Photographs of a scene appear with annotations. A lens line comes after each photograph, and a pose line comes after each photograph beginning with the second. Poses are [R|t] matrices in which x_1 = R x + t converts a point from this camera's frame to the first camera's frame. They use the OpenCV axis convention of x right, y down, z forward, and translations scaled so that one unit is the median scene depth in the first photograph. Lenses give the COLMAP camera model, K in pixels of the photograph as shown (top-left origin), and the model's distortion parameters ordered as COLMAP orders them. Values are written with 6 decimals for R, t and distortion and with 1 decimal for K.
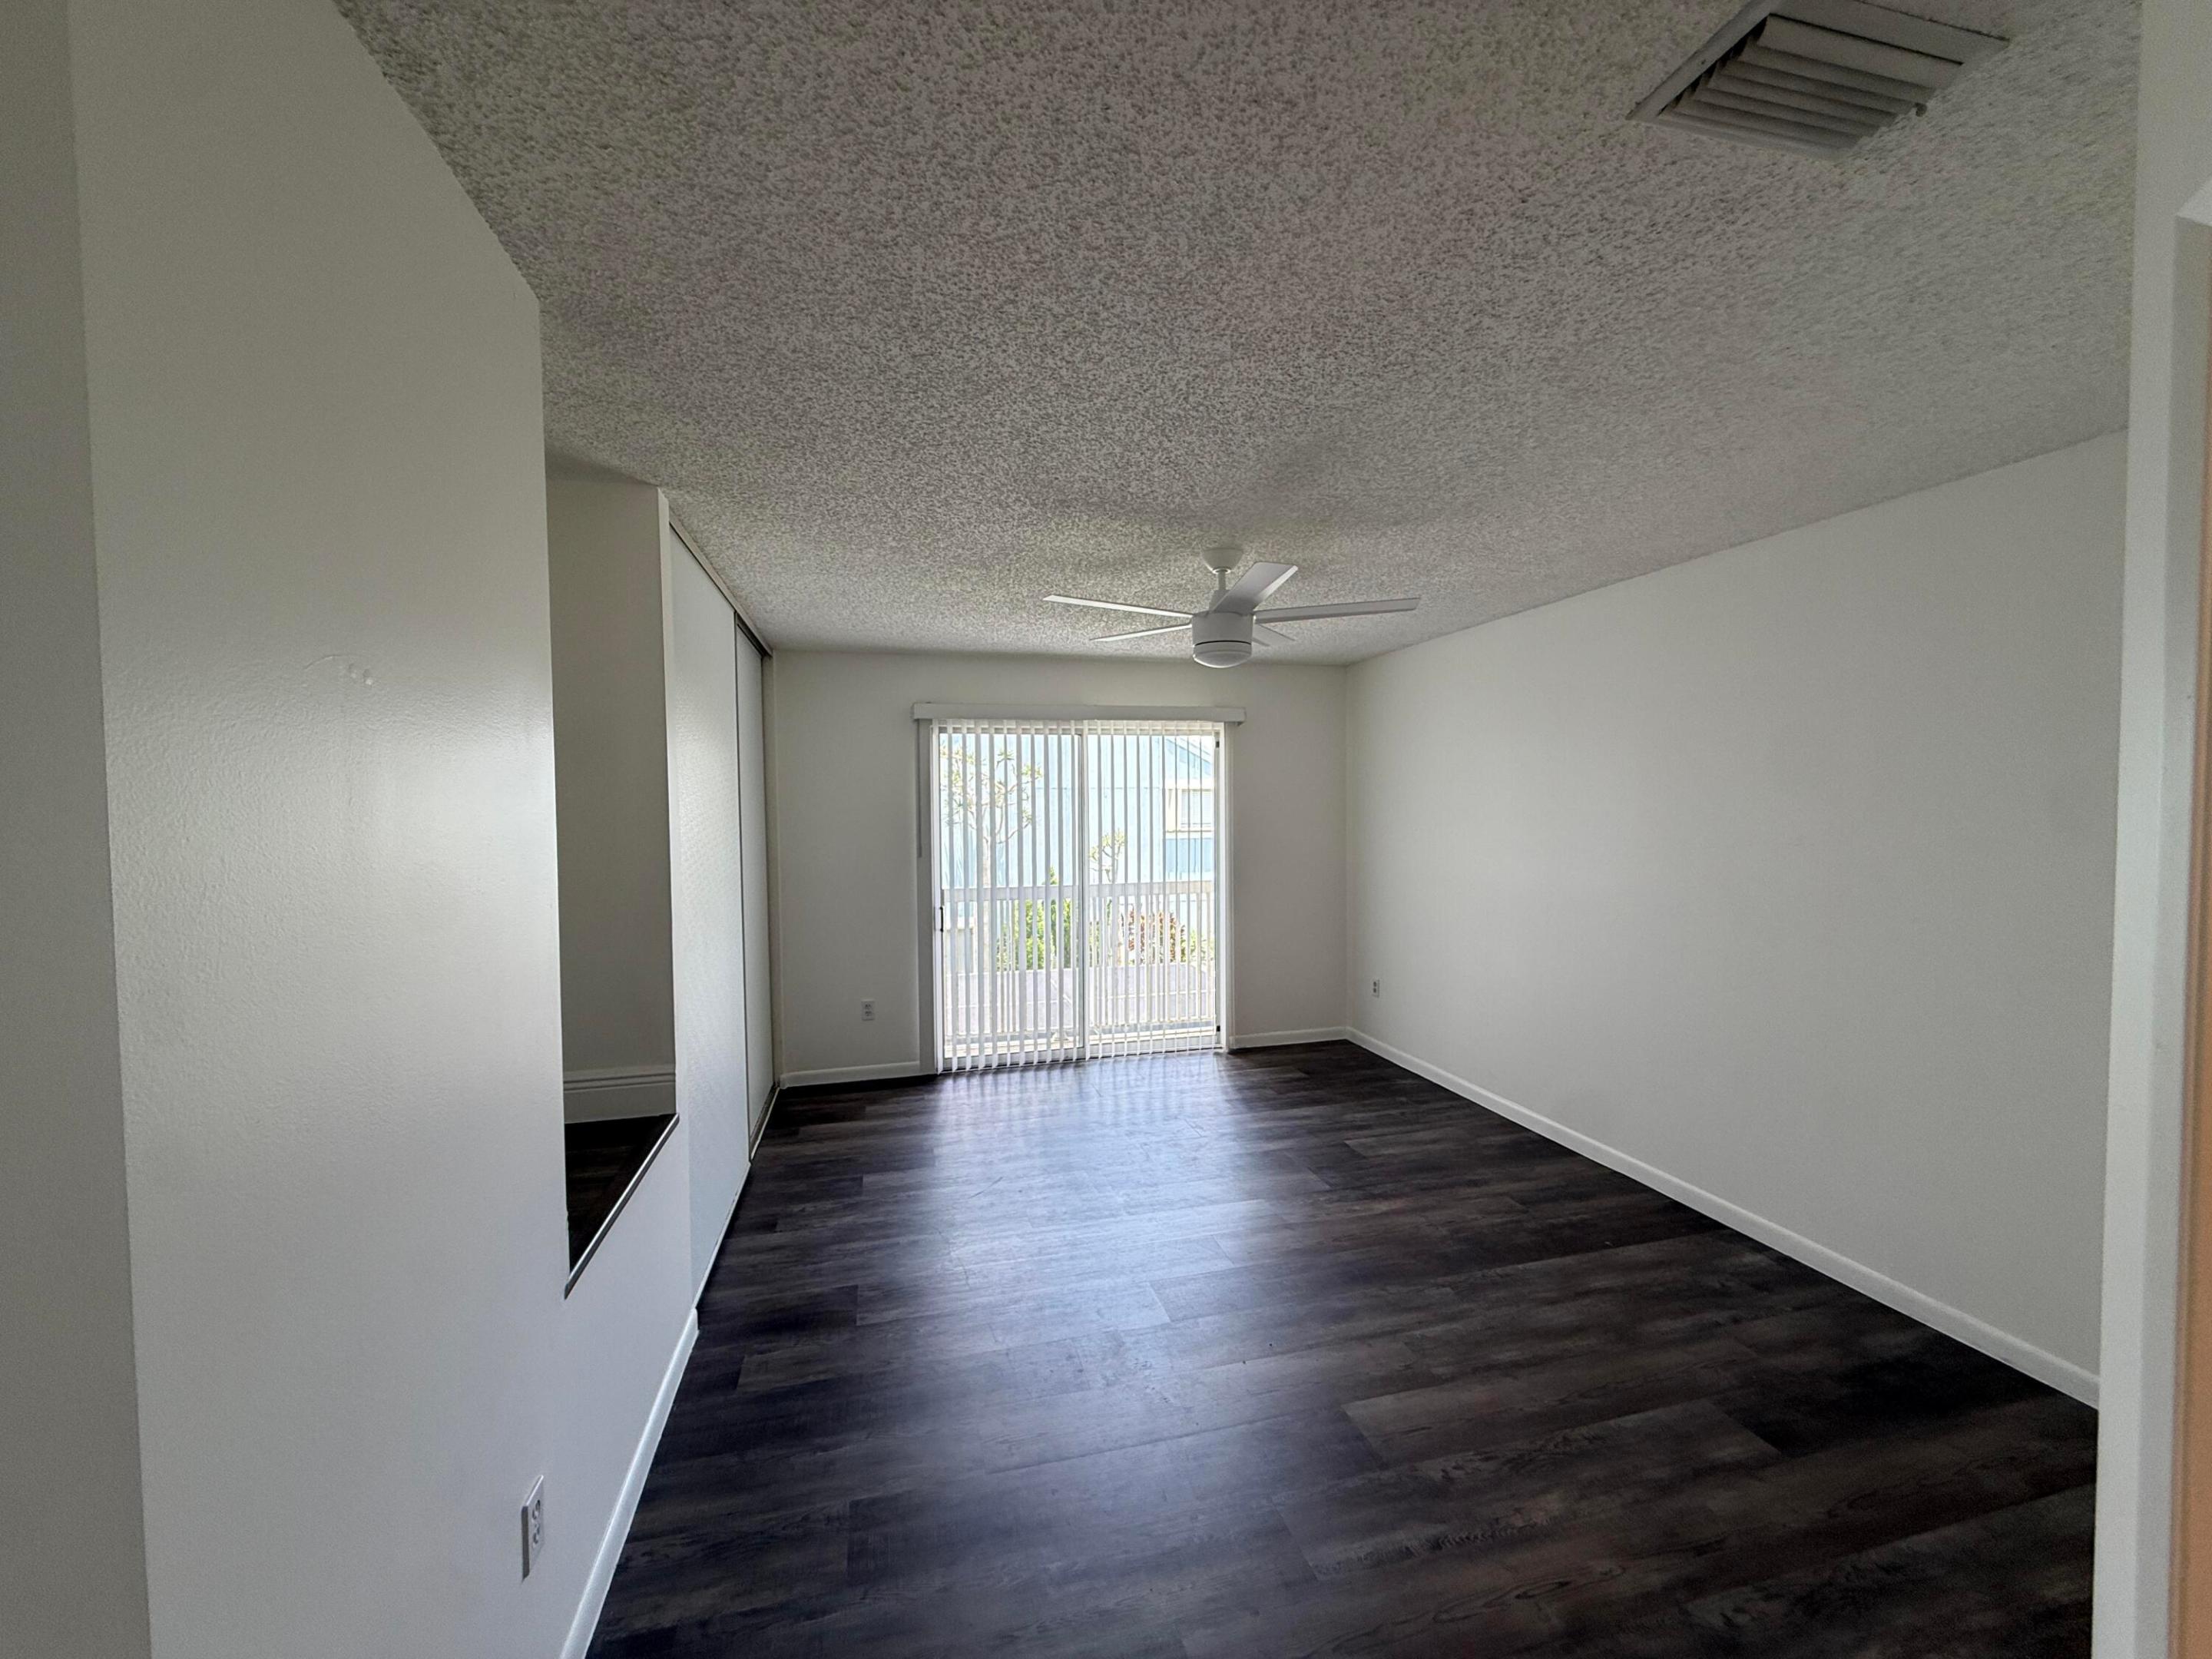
lens RADIAL K [[877.0, 0, 1106.0], [0, 877.0, 829.5], [0, 0, 1]] dist [-0.005331, 0.000505]
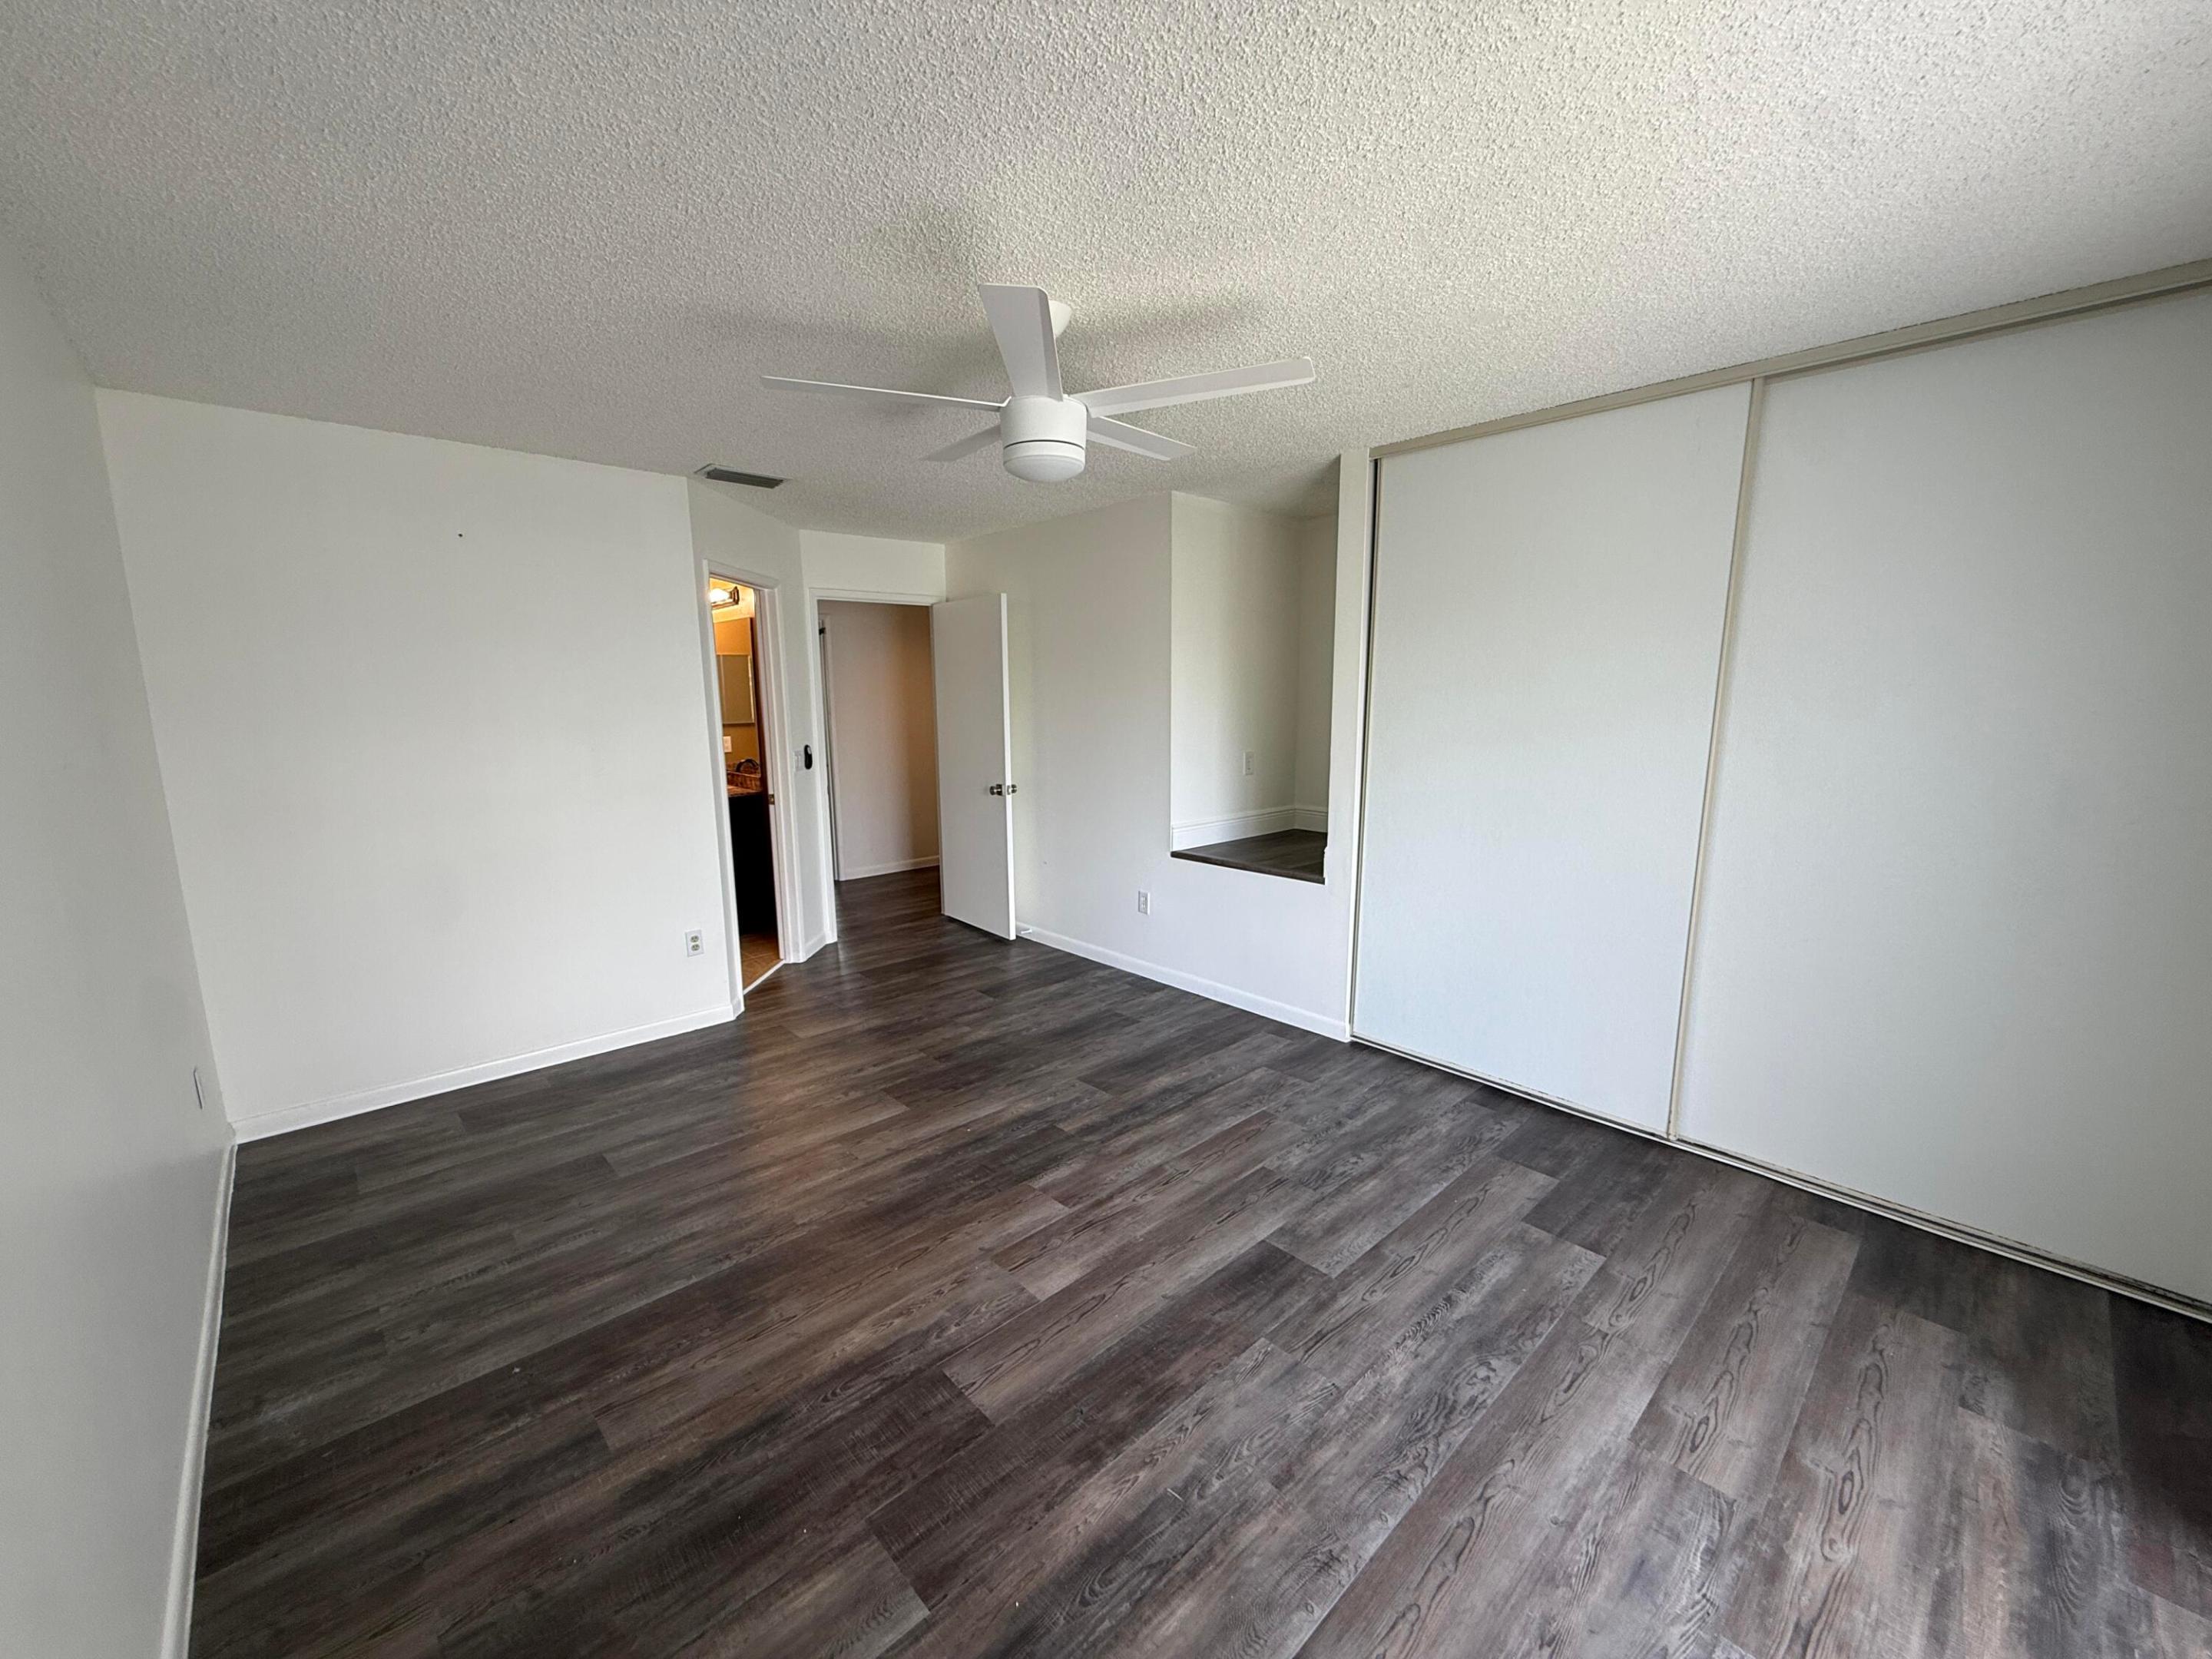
lens RADIAL K [[877.0, 0, 1106.0], [0, 877.0, 829.5], [0, 0, 1]] dist [-0.005331, 0.000505]
pose [[-0.876089, 0.091473, -0.473392, 0.471628], [0.002755, 0.982772, 0.184801, -0.041987], [0.482141, 0.160598, -0.861248, 1.743819]]
